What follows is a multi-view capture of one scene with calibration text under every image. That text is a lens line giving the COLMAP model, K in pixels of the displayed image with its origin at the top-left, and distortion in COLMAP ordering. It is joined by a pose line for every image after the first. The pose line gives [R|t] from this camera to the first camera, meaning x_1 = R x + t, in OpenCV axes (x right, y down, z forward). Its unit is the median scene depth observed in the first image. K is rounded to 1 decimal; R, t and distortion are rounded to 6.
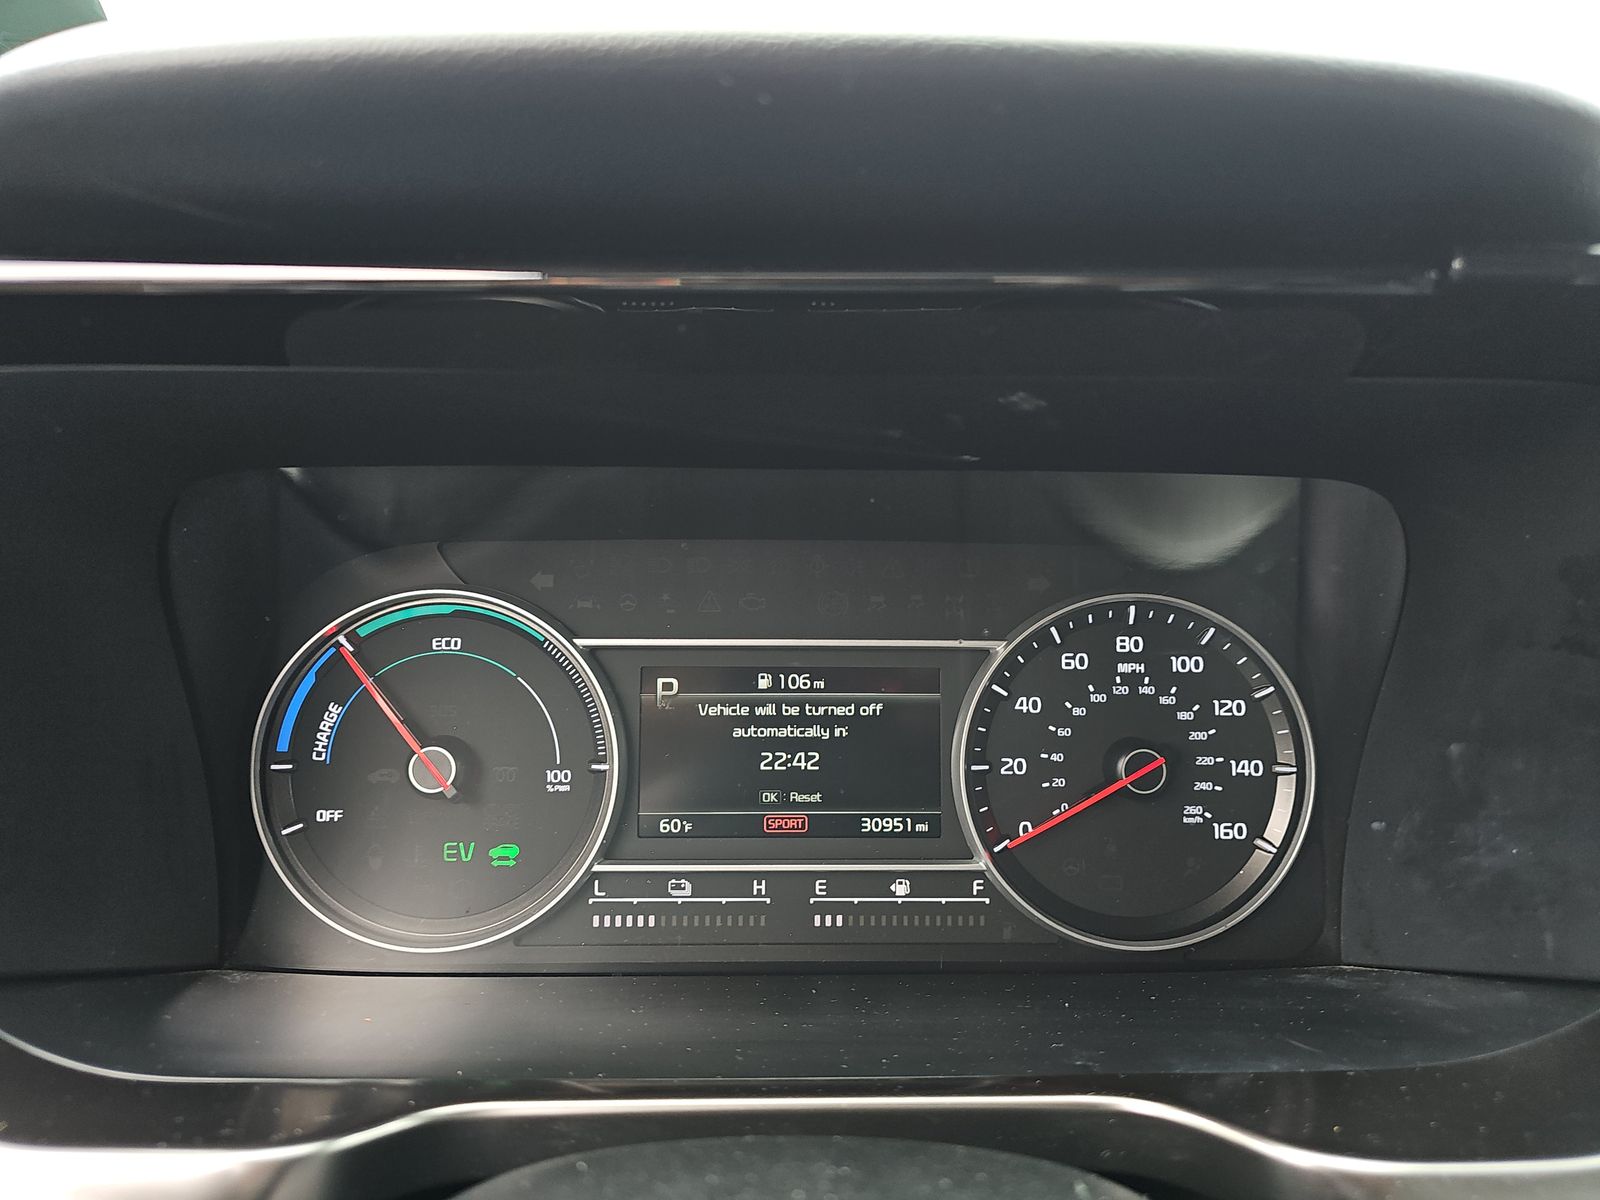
lens RADIAL K [[1078.4, 0, 800.0], [0, 1078.4, 600.0], [0, 0, 1]] dist [0.019248, 0.005657]
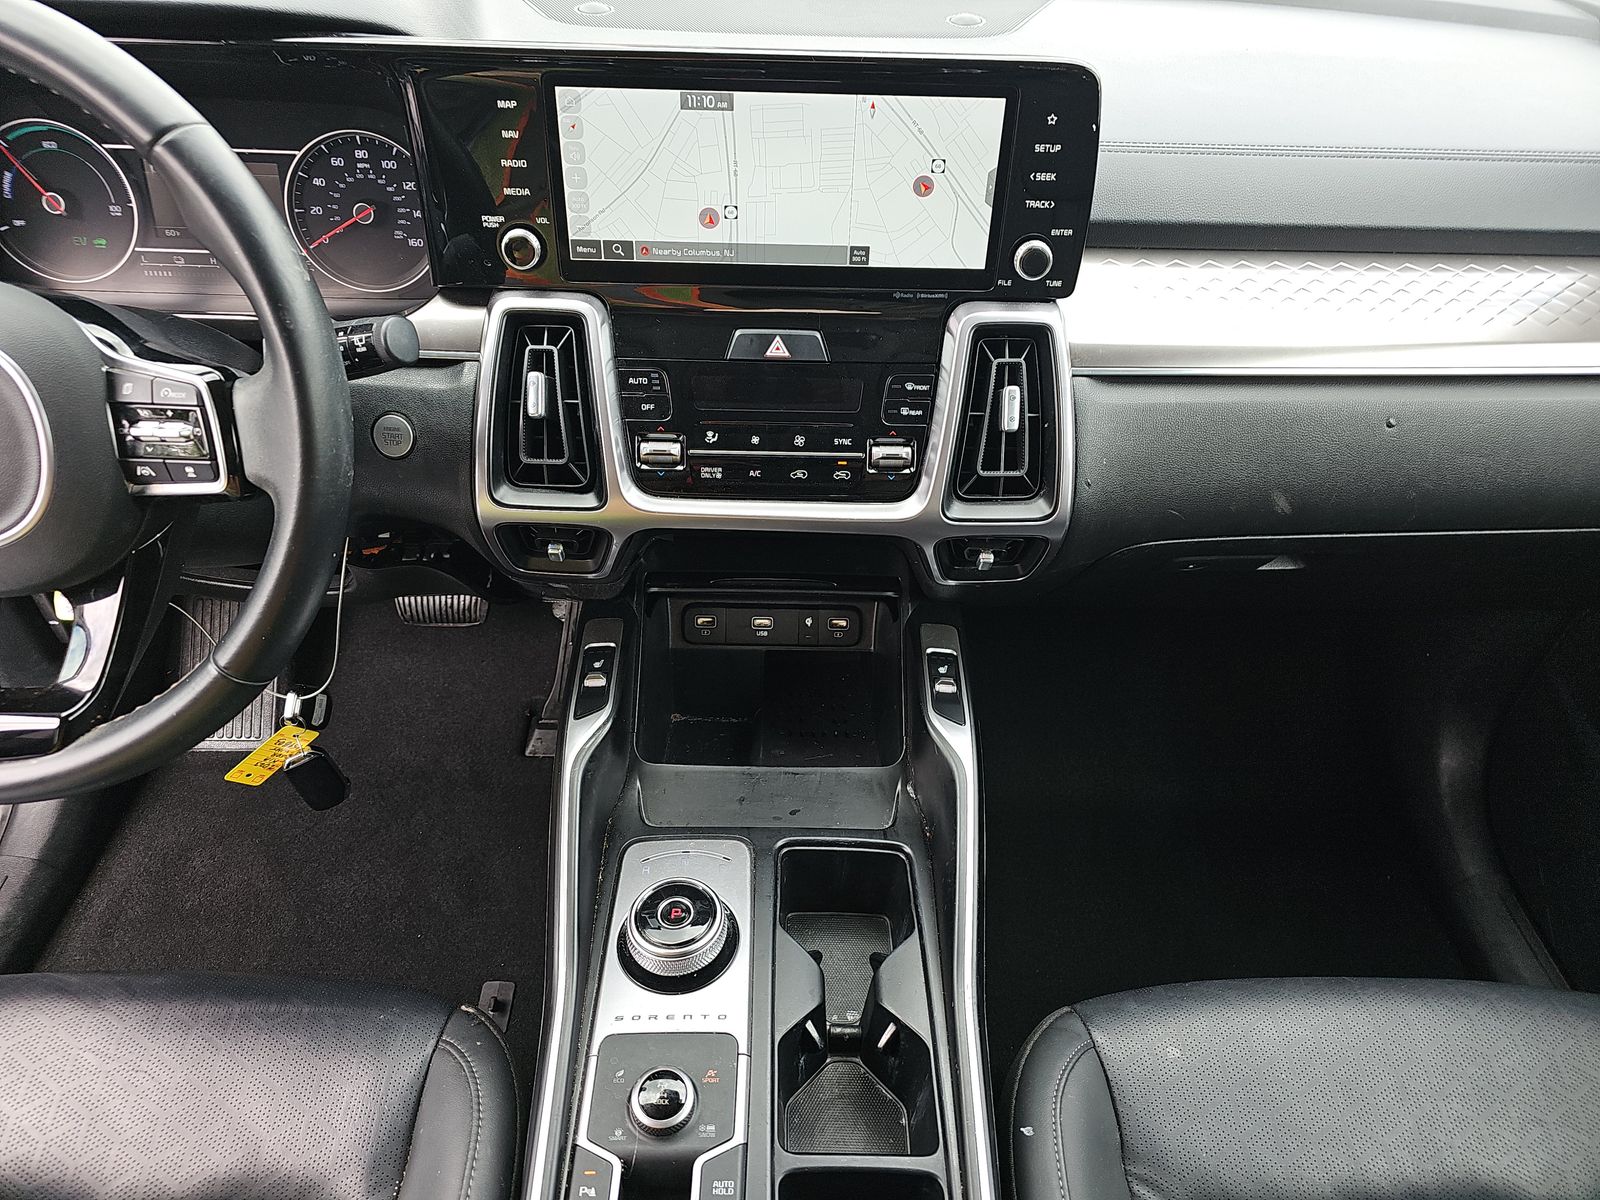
lens RADIAL K [[1078.4, 0, 800.0], [0, 1078.4, 600.0], [0, 0, 1]] dist [0.019248, 0.005657]
pose [[0.999454, 0.027808, -0.017831, 1.285657], [-0.016630, 0.889944, 0.455766, -0.177974], [0.028543, -0.455221, 0.889921, -1.398517]]
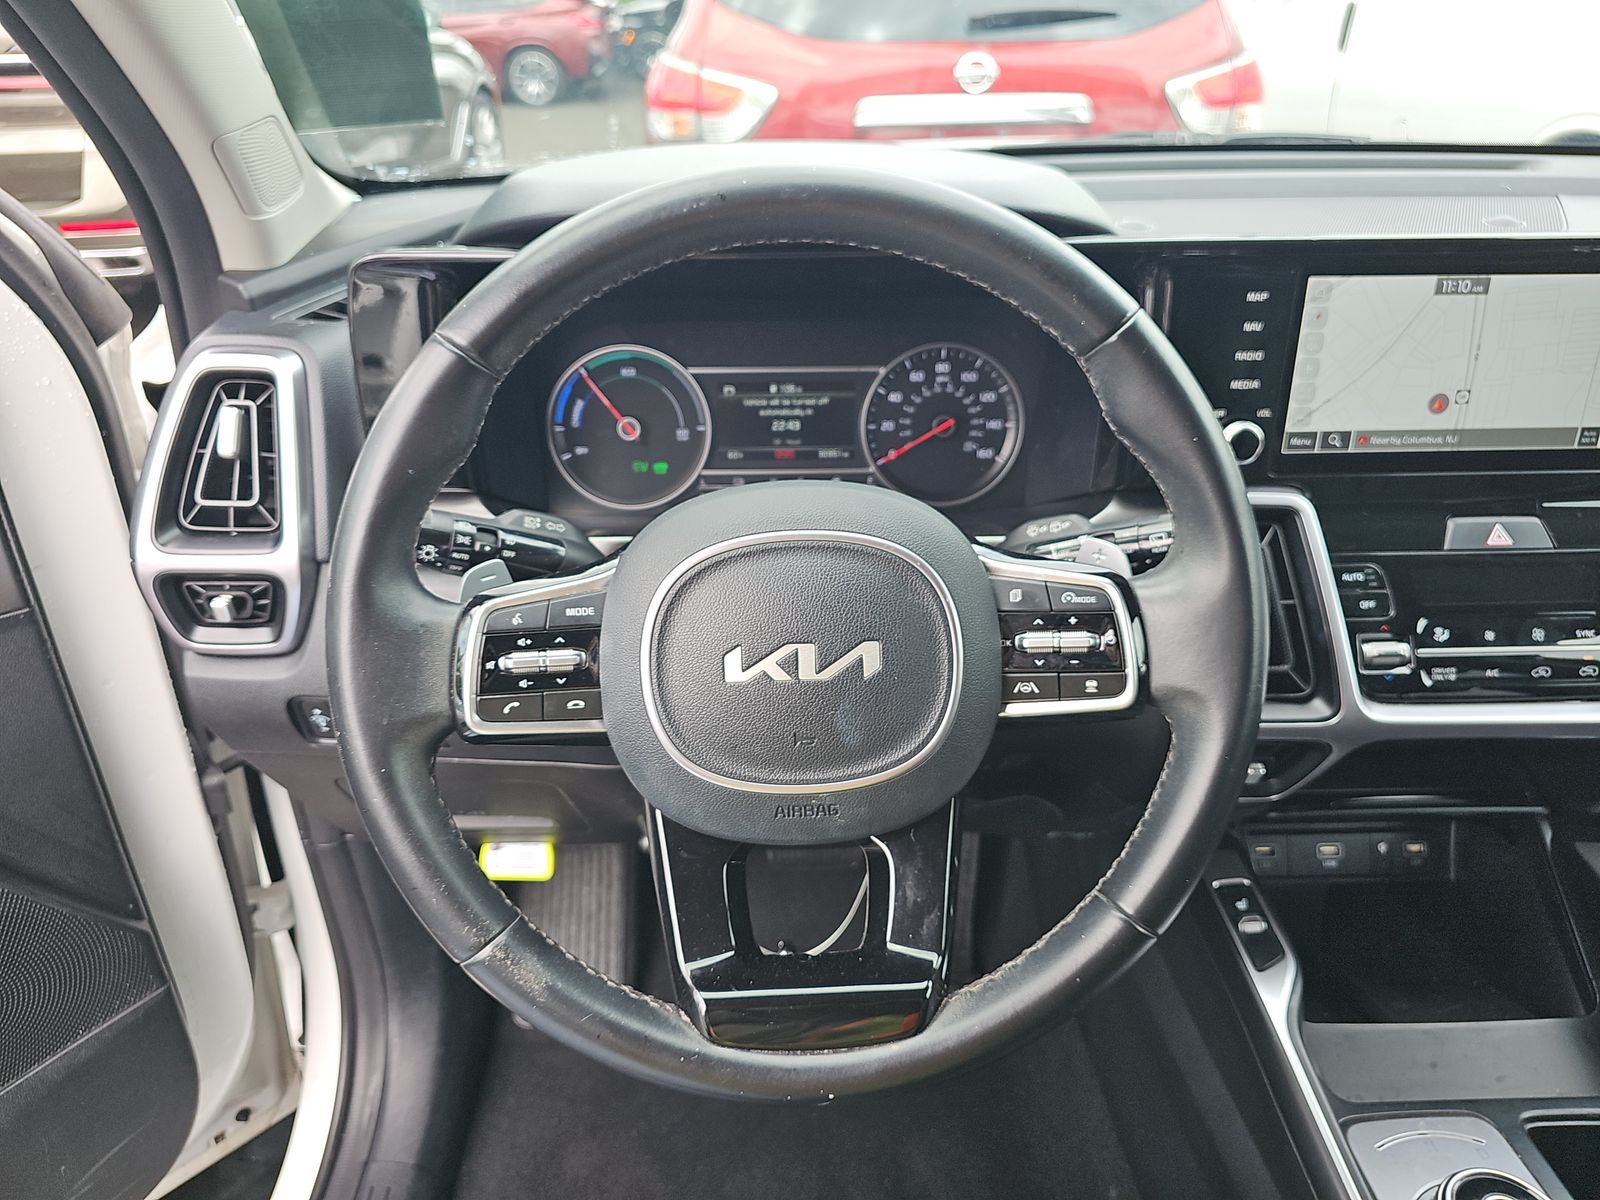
lens RADIAL K [[1106.6, 0, 800.0], [0, 1106.6, 600.0], [0, 0, 1]] dist [0.123399, -0.150120]
pose [[0.999771, -0.017045, 0.012975, -0.016690], [0.013162, 0.966660, 0.255723, -0.084409], [-0.016902, -0.255494, 0.966663, -1.275576]]
